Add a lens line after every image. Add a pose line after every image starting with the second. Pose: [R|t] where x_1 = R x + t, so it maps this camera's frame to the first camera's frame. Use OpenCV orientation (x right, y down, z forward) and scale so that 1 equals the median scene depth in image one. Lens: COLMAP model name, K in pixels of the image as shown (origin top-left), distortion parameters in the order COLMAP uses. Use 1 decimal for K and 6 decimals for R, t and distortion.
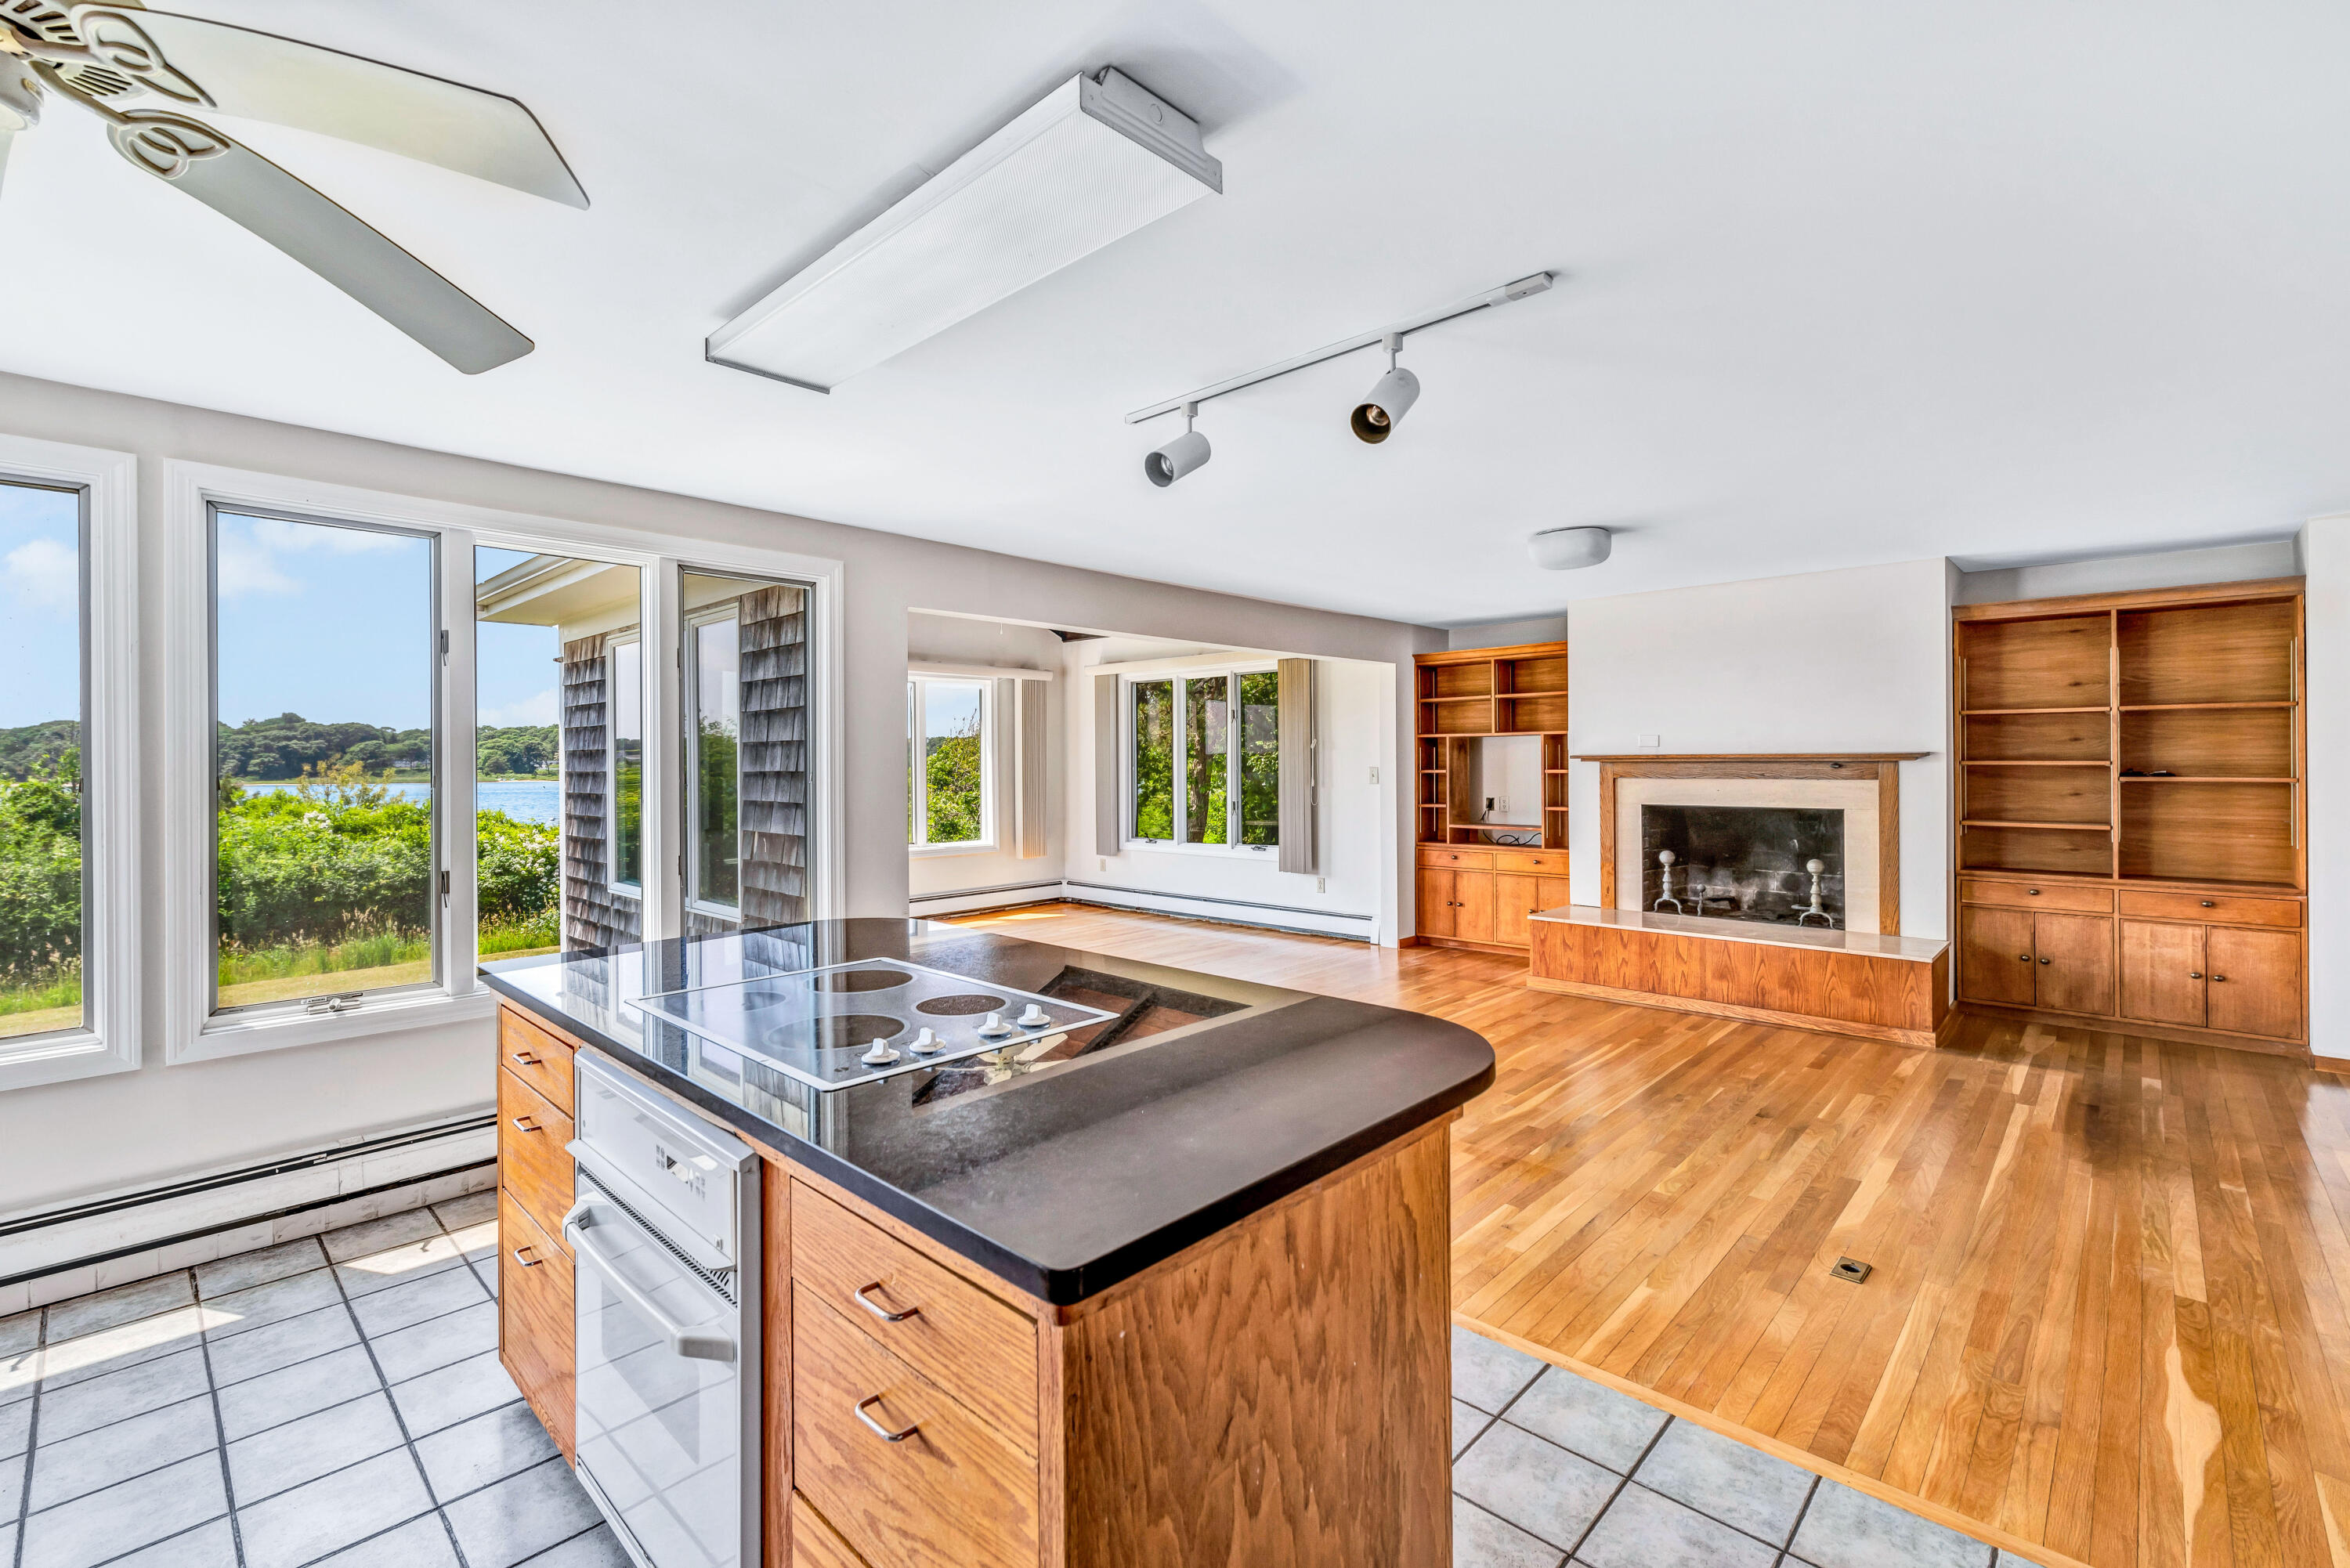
lens RADIAL K [[1017.6, 0, 1180.6], [0, 1017.6, 771.2], [0, 0, 1]] dist [0.003430, -0.000279]
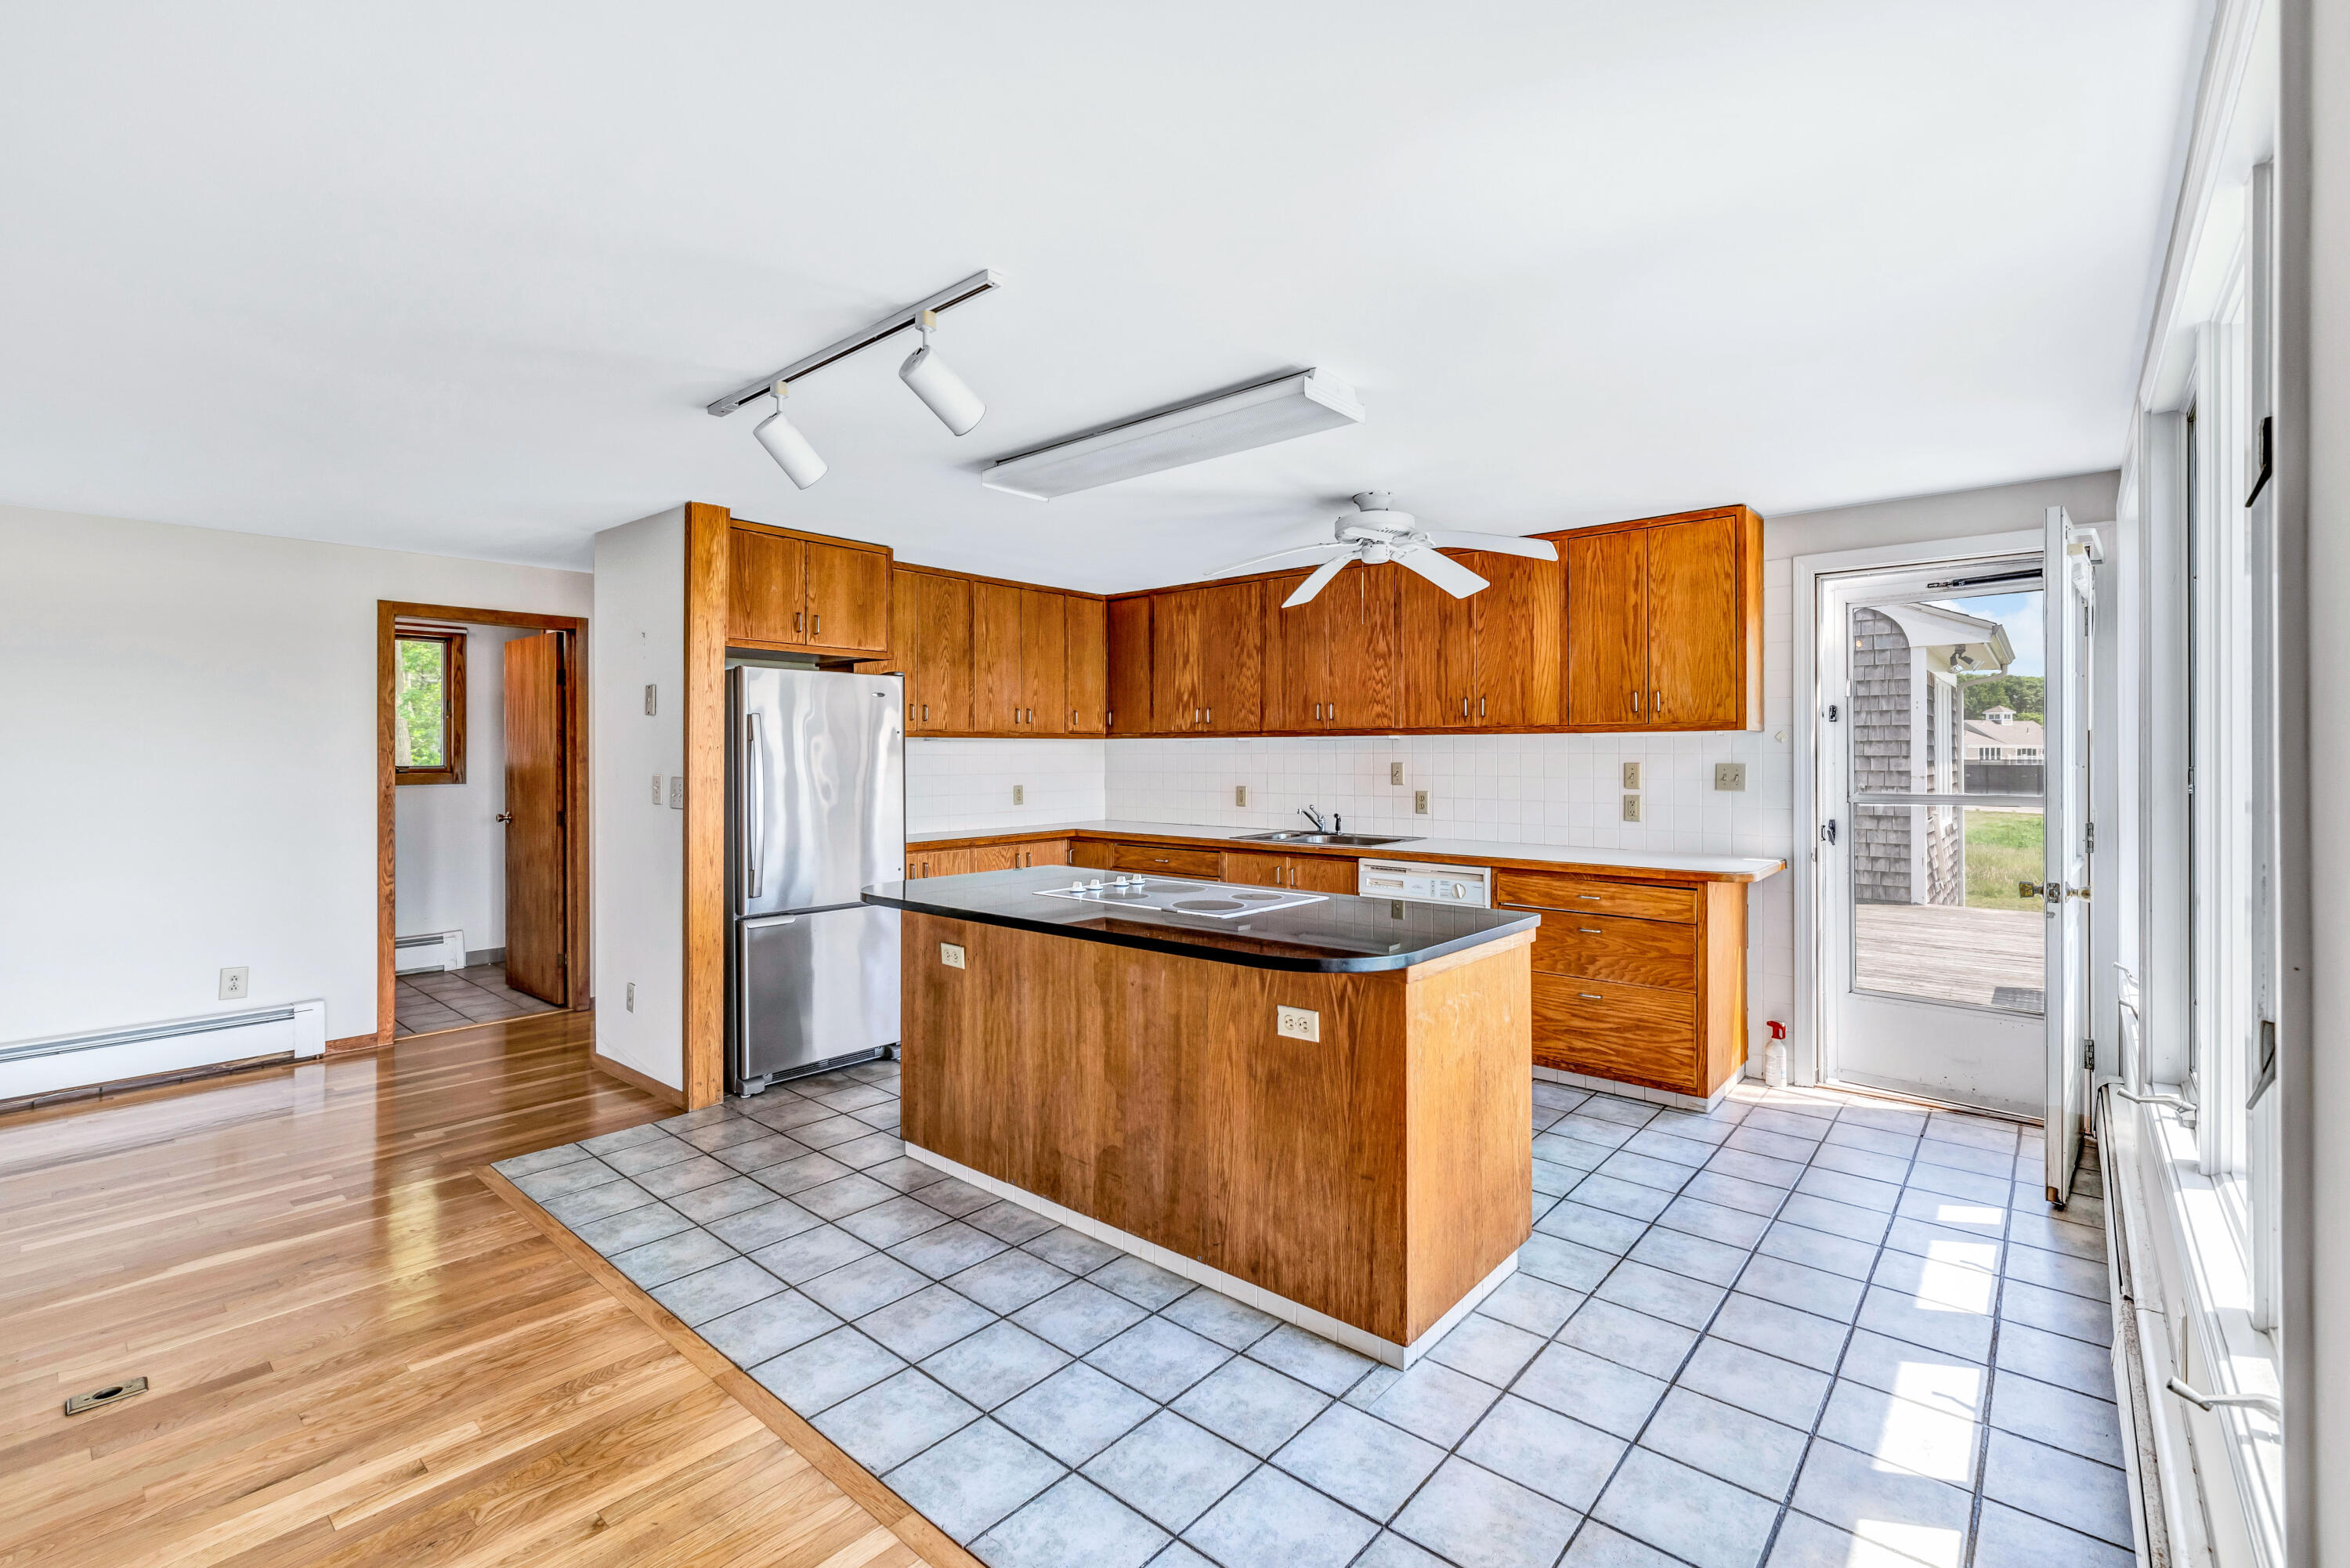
lens RADIAL K [[1017.6, 0, 1171.3], [0, 1017.6, 771.8], [0, 0, 1]] dist [0.003430, -0.000279]
pose [[-0.998961, 0.007610, -0.044926, -0.072598], [0.007371, 0.999958, 0.005472, -0.000864], [0.044966, 0.005135, -0.998975, 0.915061]]
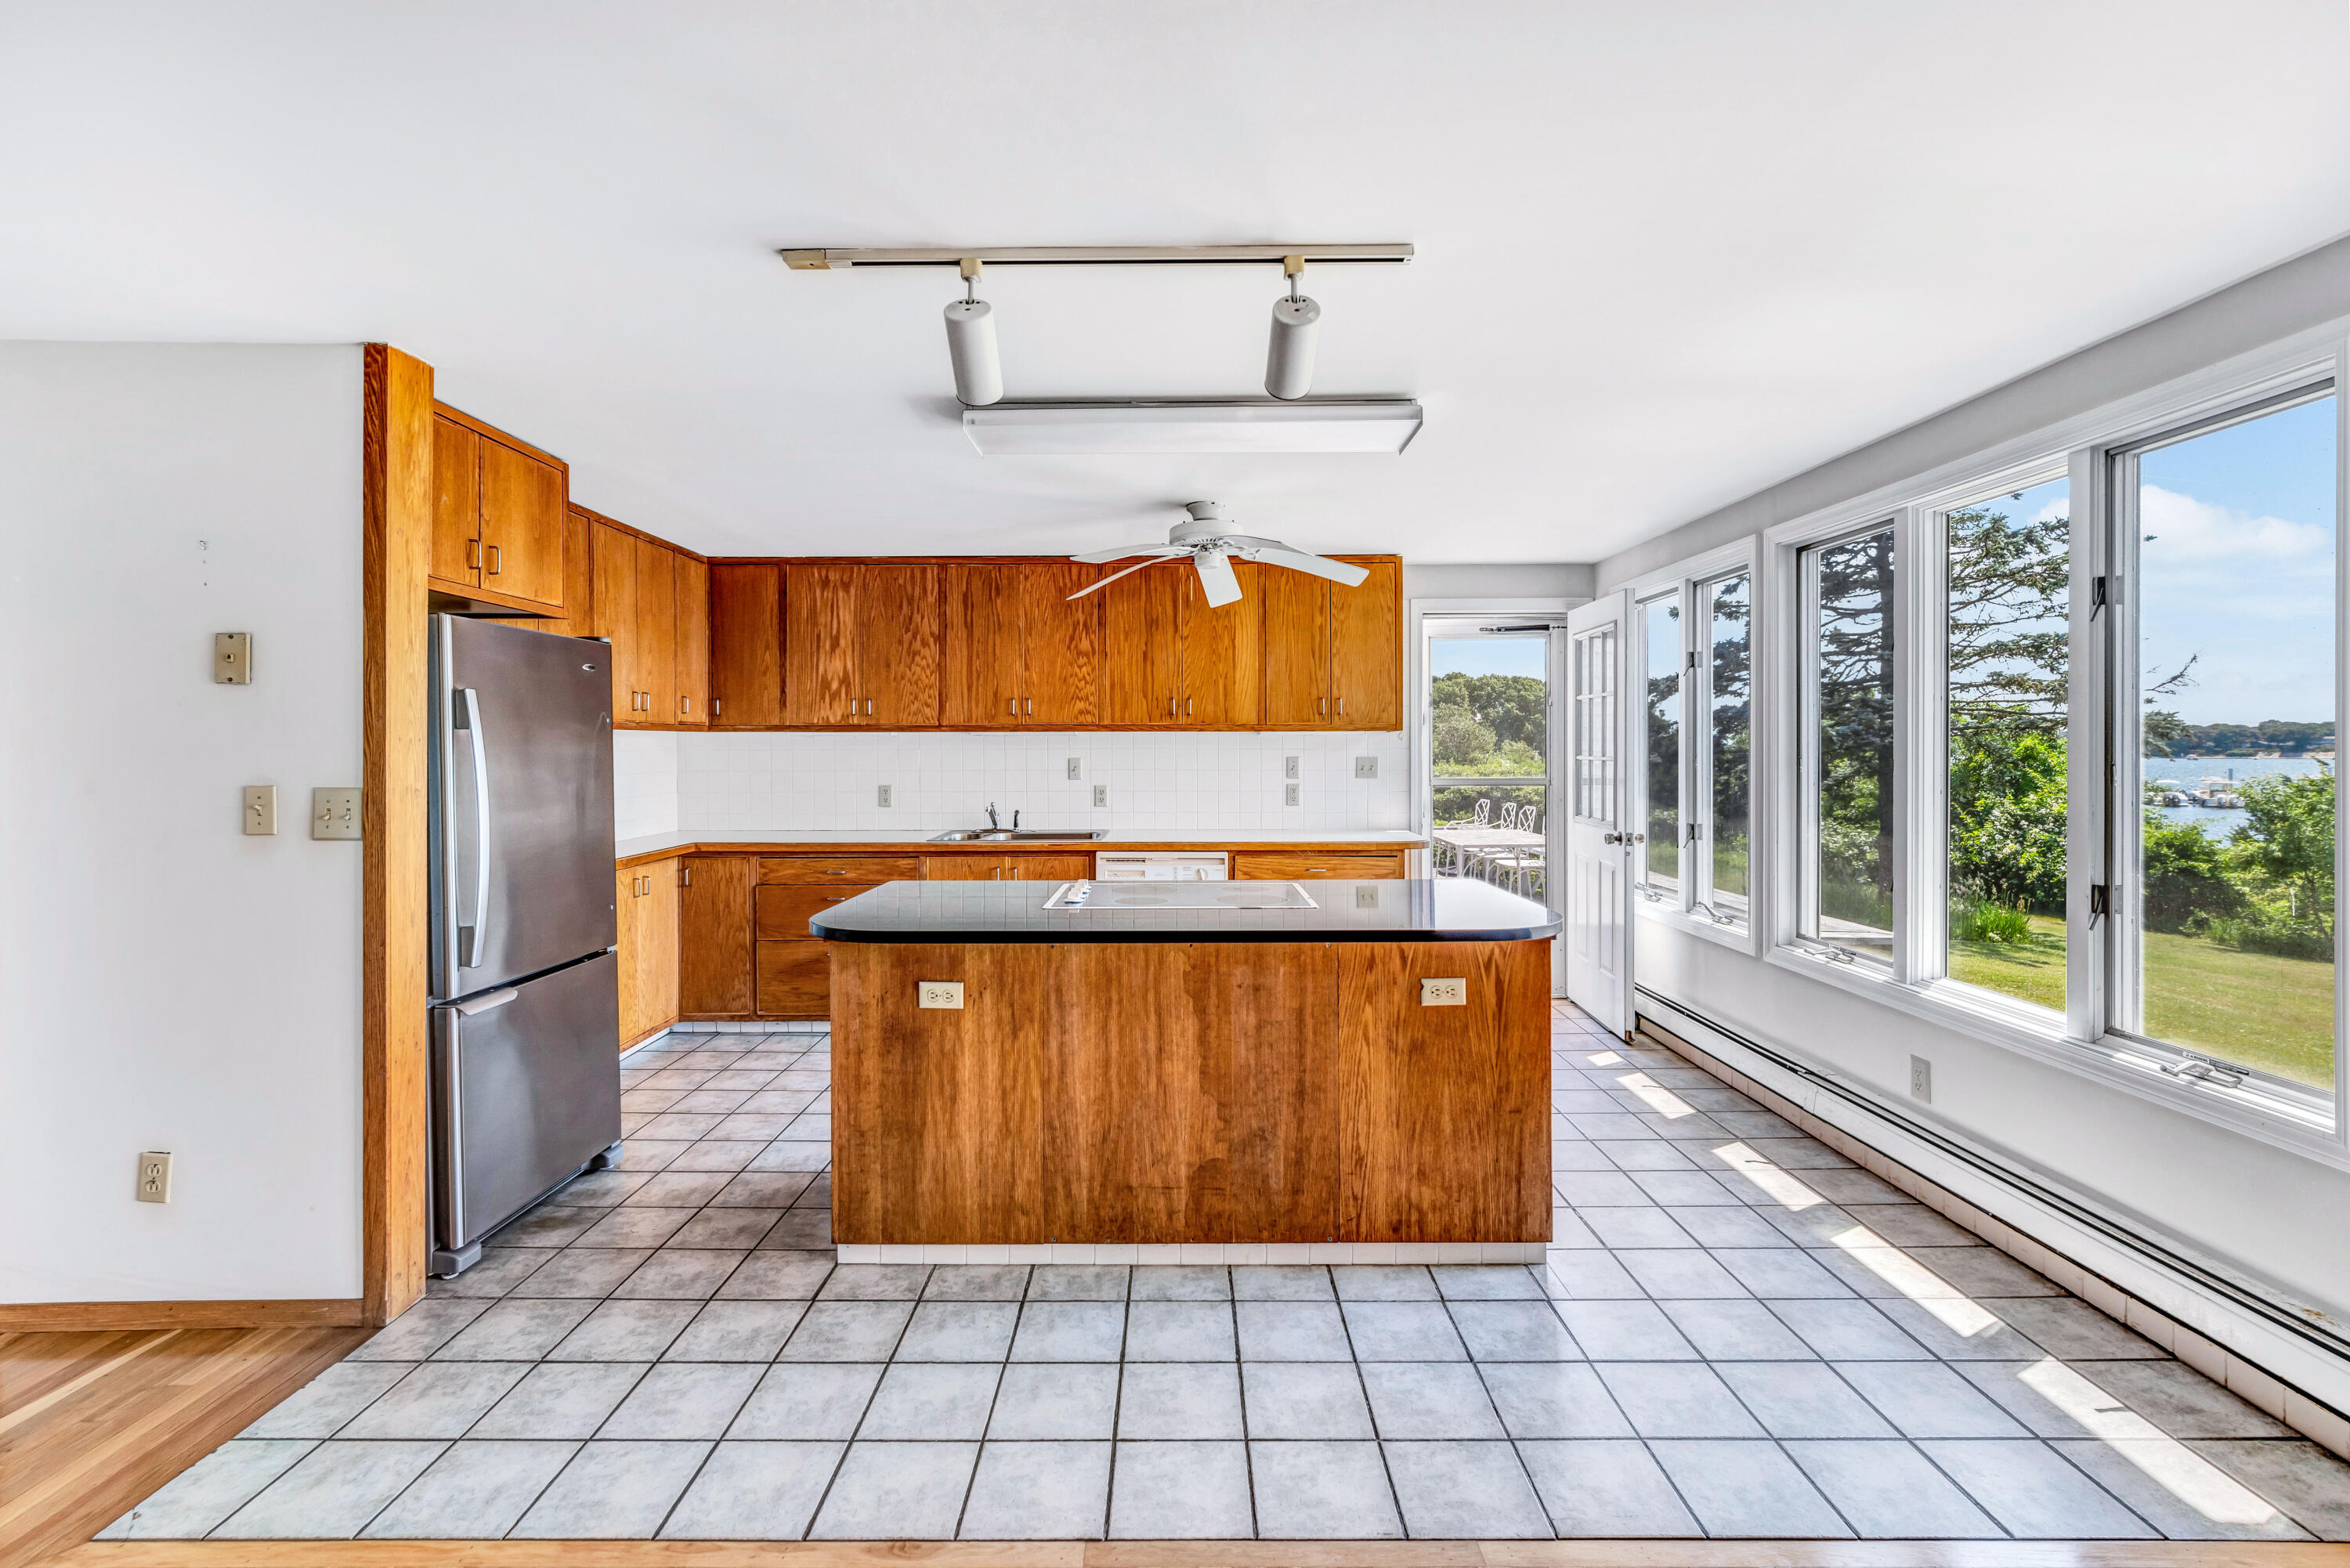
lens RADIAL K [[1017.6, 0, 1168.1], [0, 1017.6, 770.6], [0, 0, 1]] dist [0.003430, -0.000279]
pose [[-0.733606, 0.021708, -0.679229, 0.285798], [0.014683, 0.999763, 0.016093, -0.005270], [0.679417, 0.001833, -0.733750, 0.744474]]
